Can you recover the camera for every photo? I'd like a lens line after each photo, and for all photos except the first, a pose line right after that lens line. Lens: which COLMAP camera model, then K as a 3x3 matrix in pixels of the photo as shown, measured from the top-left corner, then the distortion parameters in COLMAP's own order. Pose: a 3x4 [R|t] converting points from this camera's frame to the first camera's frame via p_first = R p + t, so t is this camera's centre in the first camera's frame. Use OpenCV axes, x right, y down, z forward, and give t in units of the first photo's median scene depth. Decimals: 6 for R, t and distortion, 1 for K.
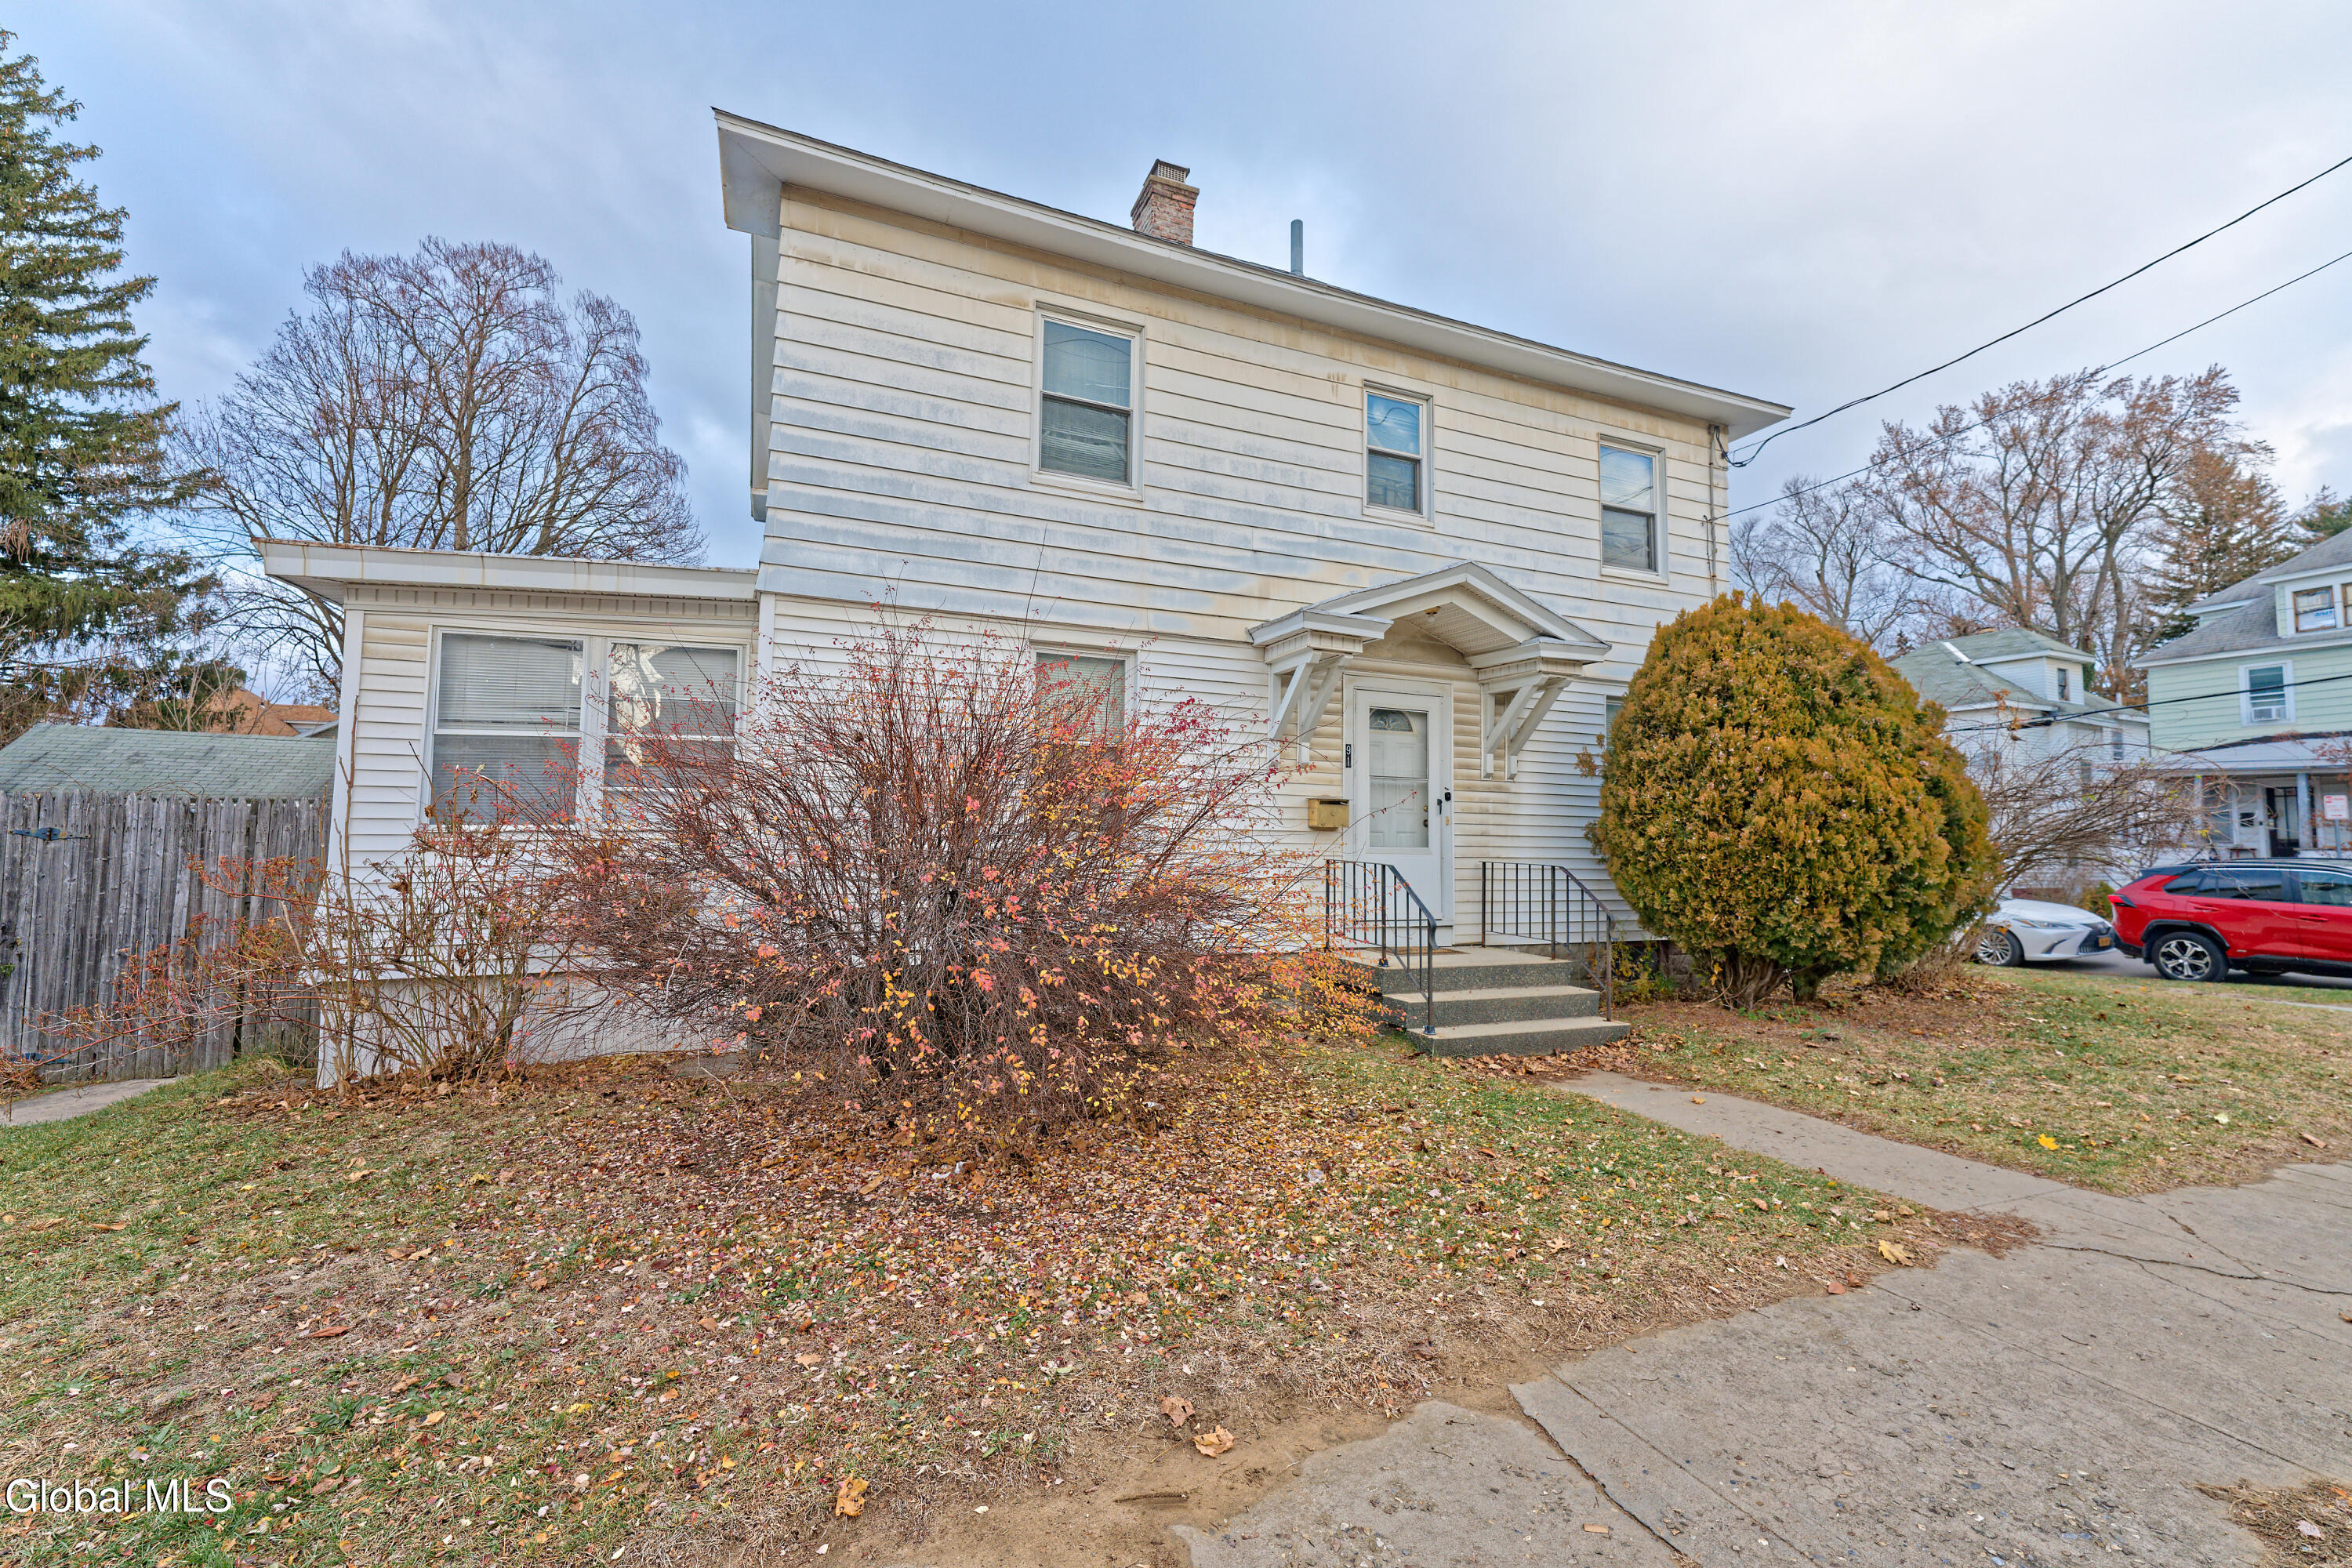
lens RADIAL K [[935.2, 0, 1174.9], [0, 935.2, 779.7], [0, 0, 1]] dist [0.004566, -0.000680]
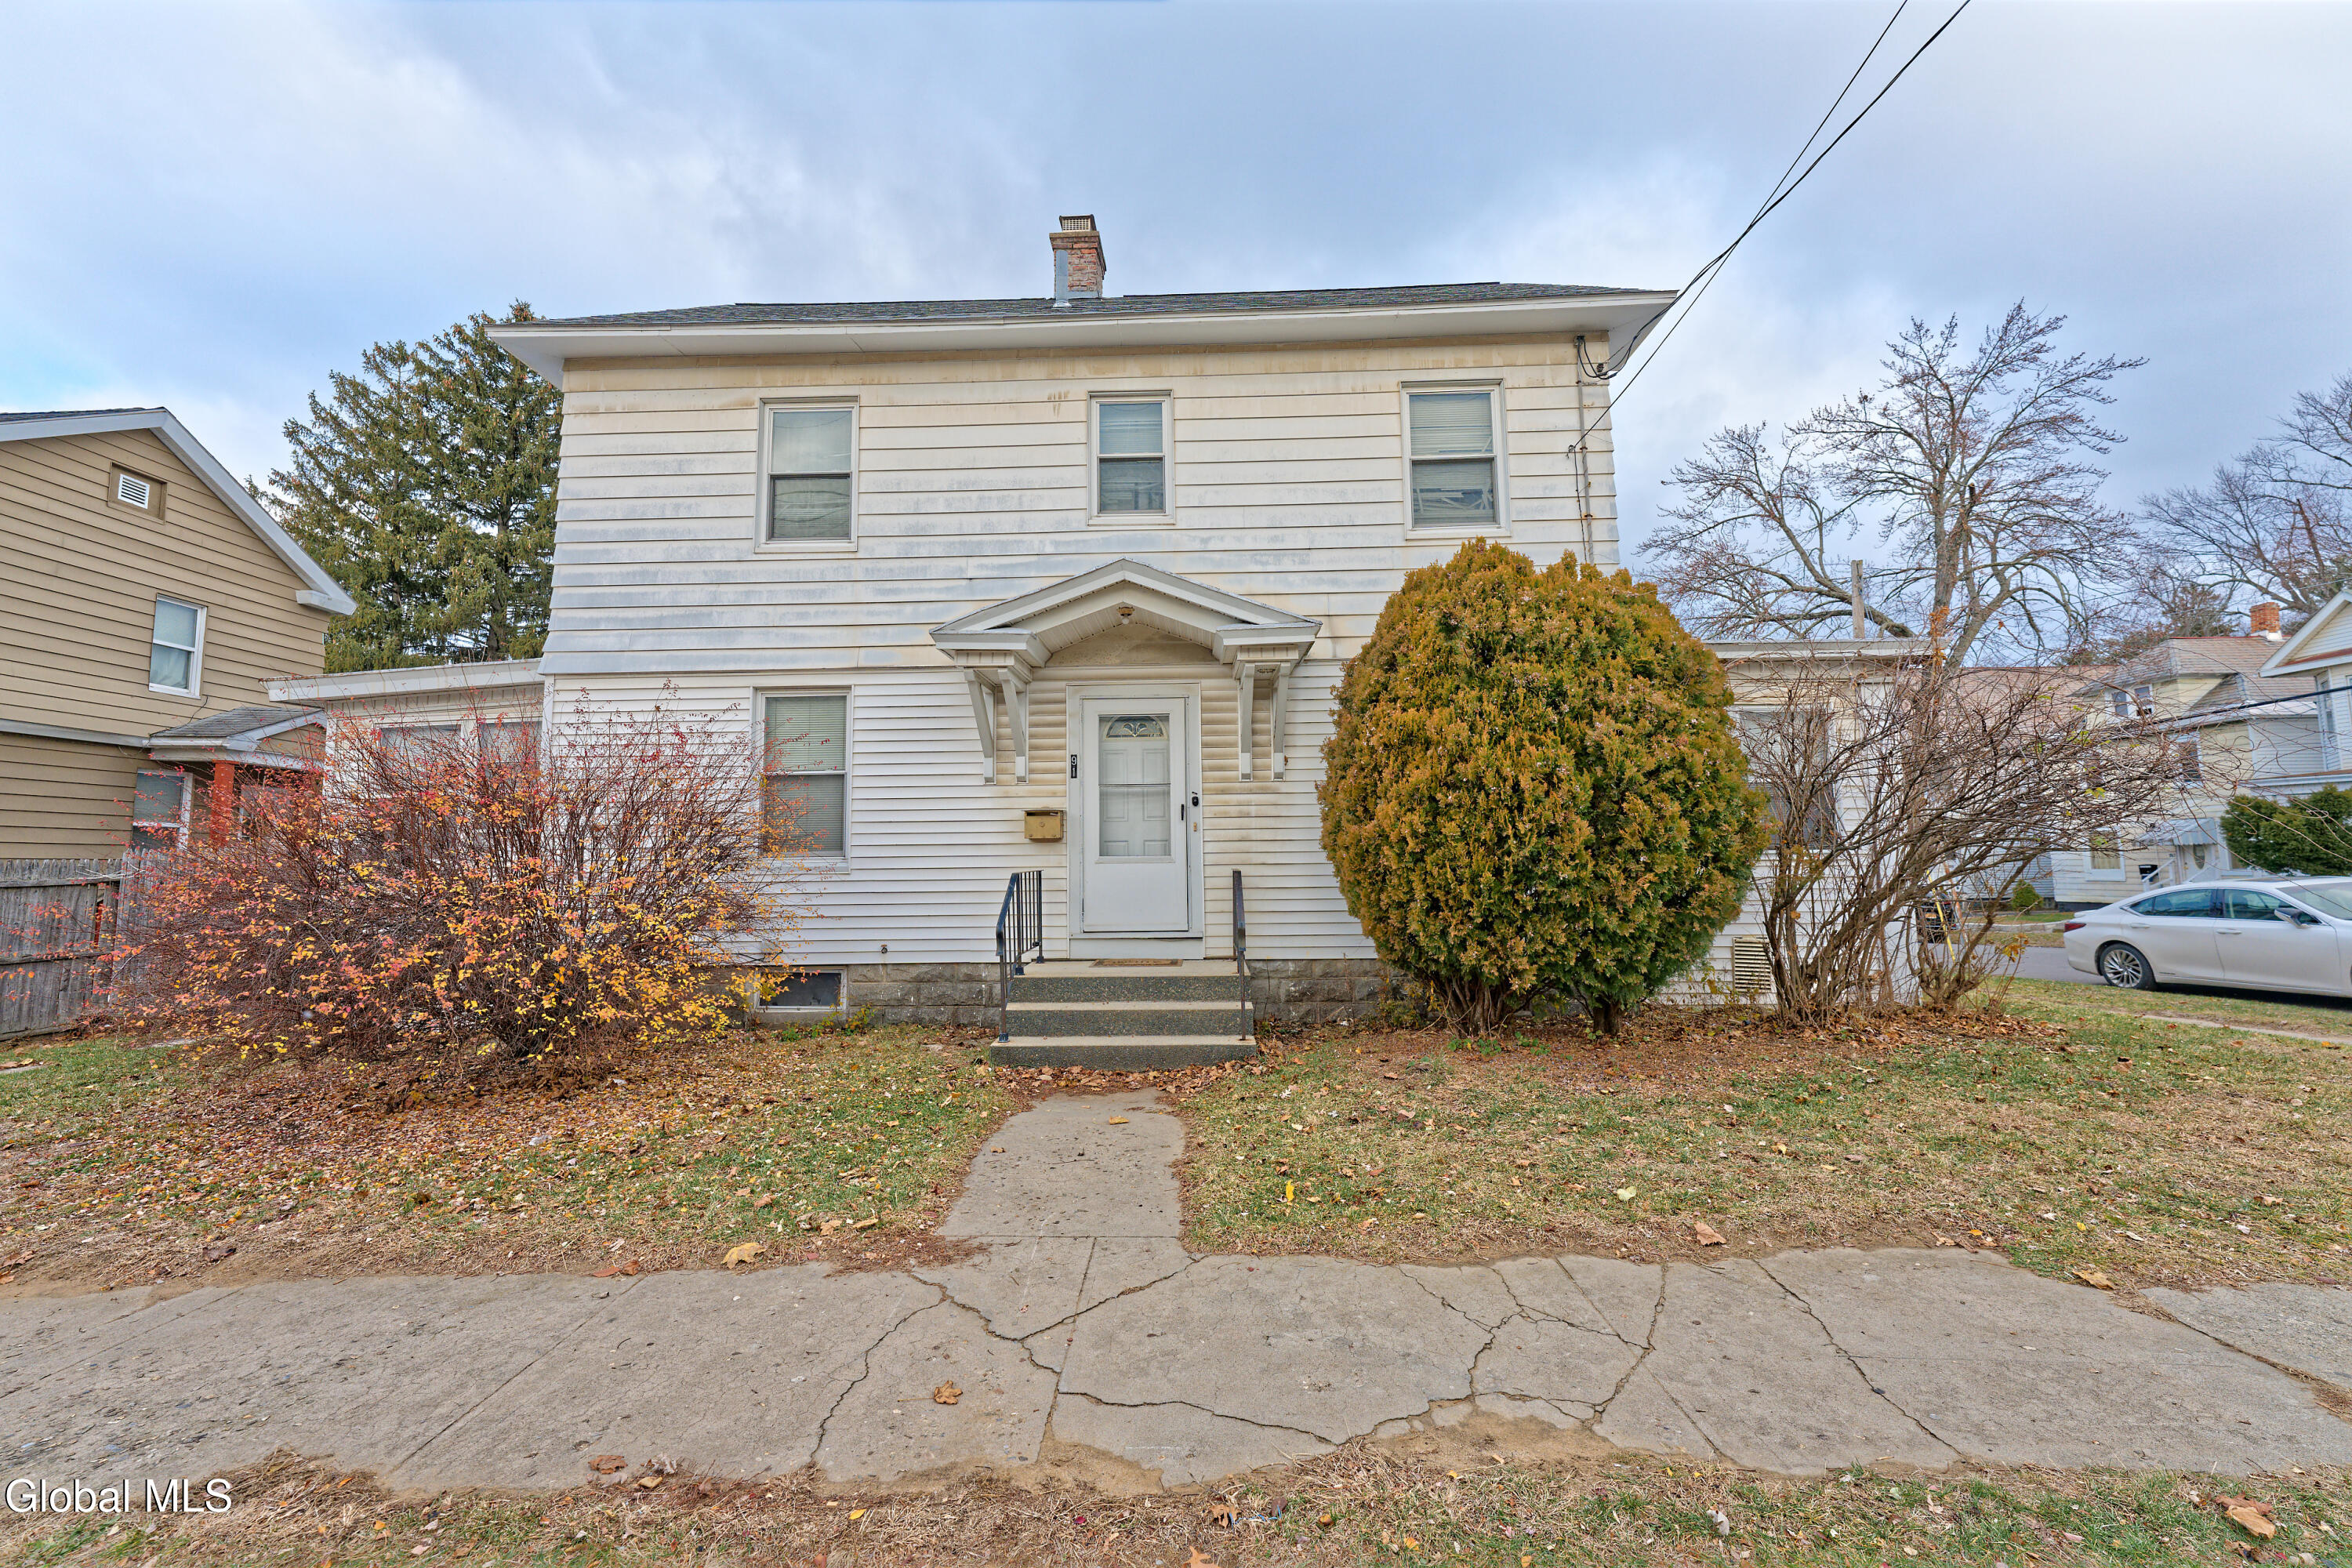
lens RADIAL K [[935.2, 0, 1174.9], [0, 935.2, 779.7], [0, 0, 1]] dist [0.004566, -0.000680]
pose [[0.914265, -0.065056, -0.399860, 0.706335], [0.052867, 0.997741, -0.041451, 0.037416], [0.401653, 0.016757, 0.915639, 0.131372]]
